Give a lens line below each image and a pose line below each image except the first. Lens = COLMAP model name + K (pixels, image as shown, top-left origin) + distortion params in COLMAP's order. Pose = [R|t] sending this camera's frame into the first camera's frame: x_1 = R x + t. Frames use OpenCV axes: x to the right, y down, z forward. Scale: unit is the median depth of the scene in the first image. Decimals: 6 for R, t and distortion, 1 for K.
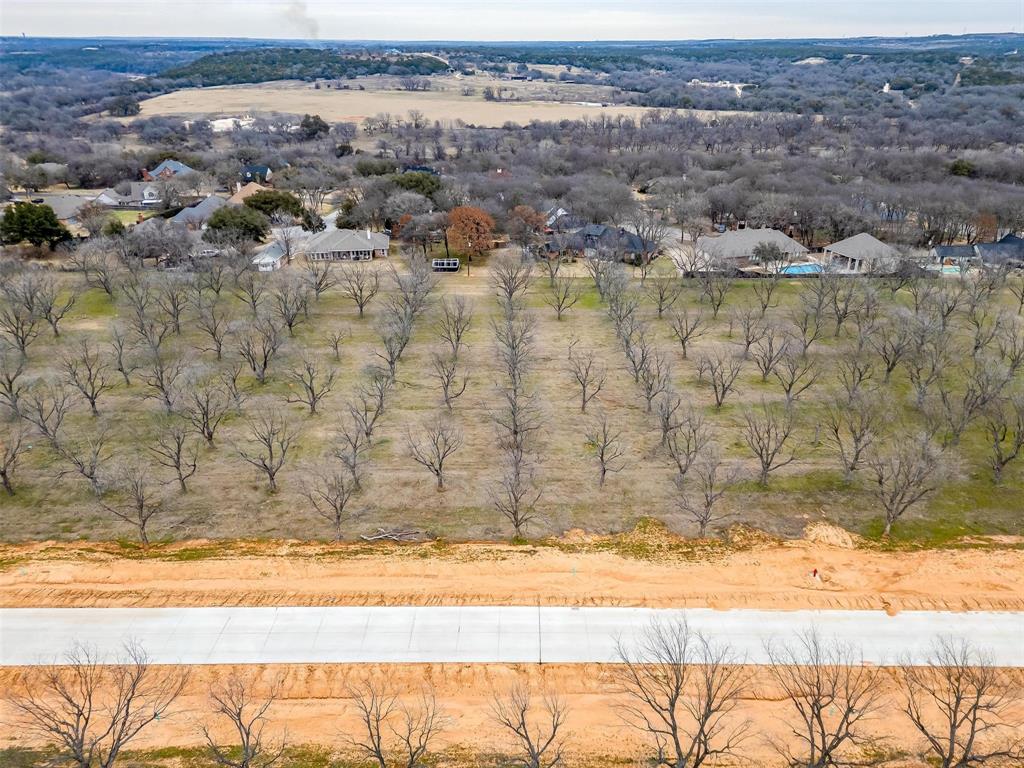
lens RADIAL K [[717.7, 0, 519.0], [0, 717.7, 391.3], [0, 0, 1]] dist [0.058299, -0.040220]
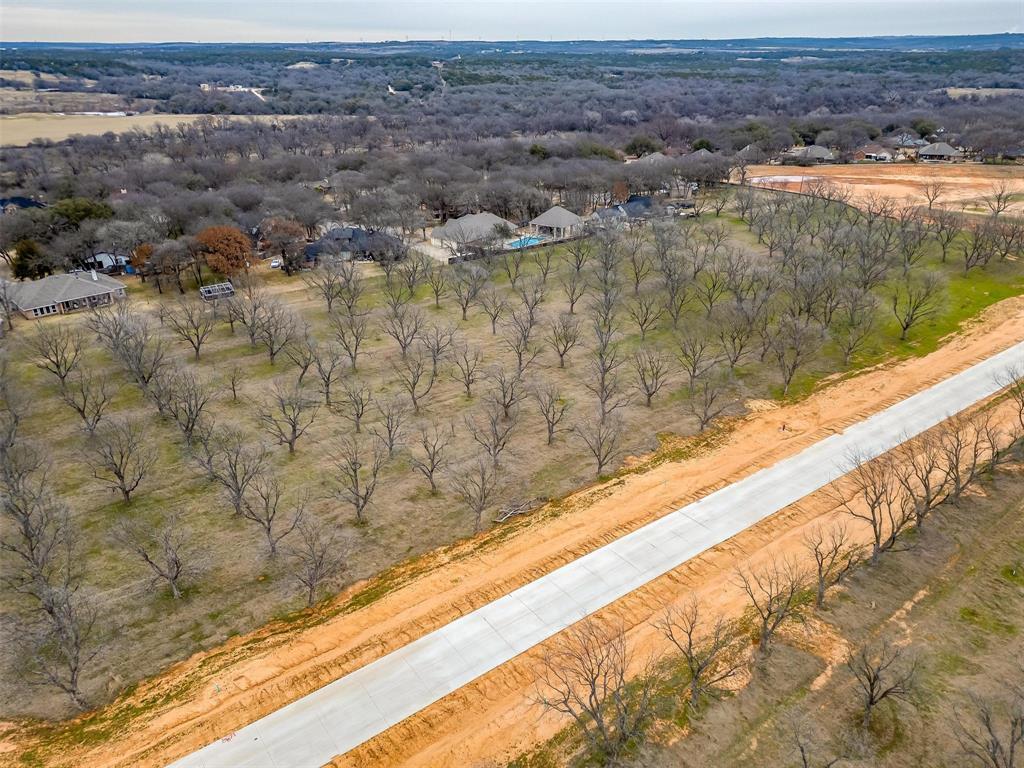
lens RADIAL K [[717.7, 0, 506.7], [0, 717.7, 386.1], [0, 0, 1]] dist [0.058299, -0.040220]
pose [[0.812102, -0.251667, 0.526454, -0.114537], [0.257027, 0.964252, 0.064466, -0.008756], [-0.523859, 0.082959, 0.847756, 0.012463]]
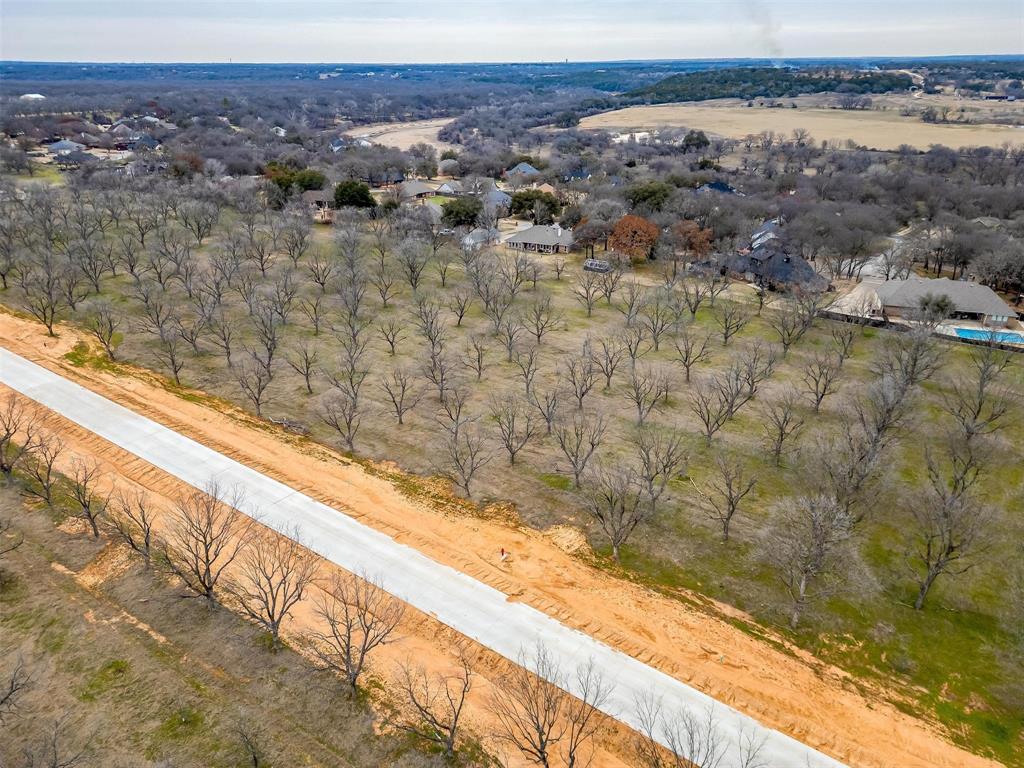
lens RADIAL K [[717.7, 0, 503.8], [0, 717.7, 379.8], [0, 0, 1]] dist [0.058299, -0.040220]
pose [[0.802331, 0.232278, -0.549829, 0.143667], [-0.251069, 0.967050, 0.042165, -0.006813], [0.541506, 0.104215, 0.834212, 0.011910]]
